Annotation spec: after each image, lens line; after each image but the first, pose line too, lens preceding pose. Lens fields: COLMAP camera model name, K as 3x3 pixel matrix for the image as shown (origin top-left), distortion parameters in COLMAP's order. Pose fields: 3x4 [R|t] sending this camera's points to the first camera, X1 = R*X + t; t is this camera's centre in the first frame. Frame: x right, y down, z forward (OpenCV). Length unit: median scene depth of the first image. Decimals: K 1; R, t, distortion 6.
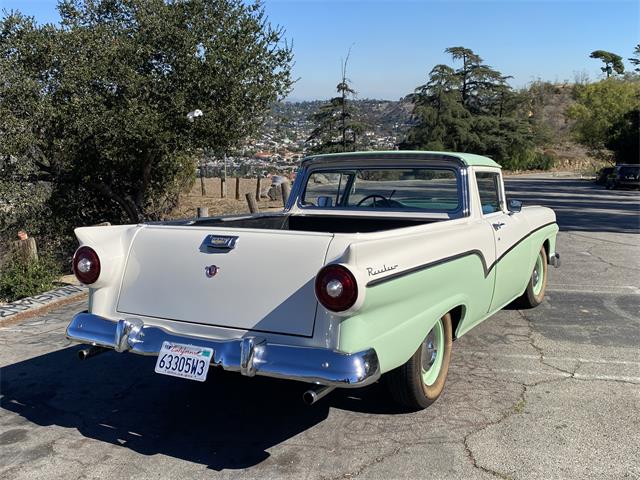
lens RADIAL K [[703.6, 0, 320.0], [0, 703.6, 240.0], [0, 0, 1]] dist [0.047565, -0.002377]
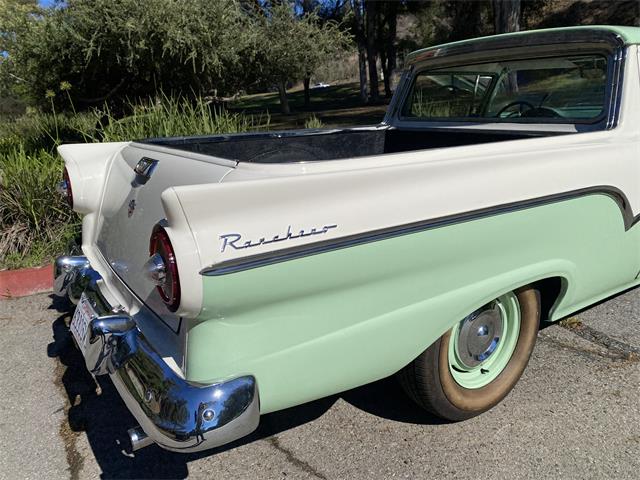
lens RADIAL K [[473.5, 0, 320.0], [0, 473.5, 240.0], [0, 0, 1]] dist [0.024710, -0.001928]
pose [[0.872060, 0.108324, -0.477260, 0.228038], [-0.012886, 0.979941, 0.198873, -0.020789], [0.489229, -0.167279, 0.855963, 0.568659]]
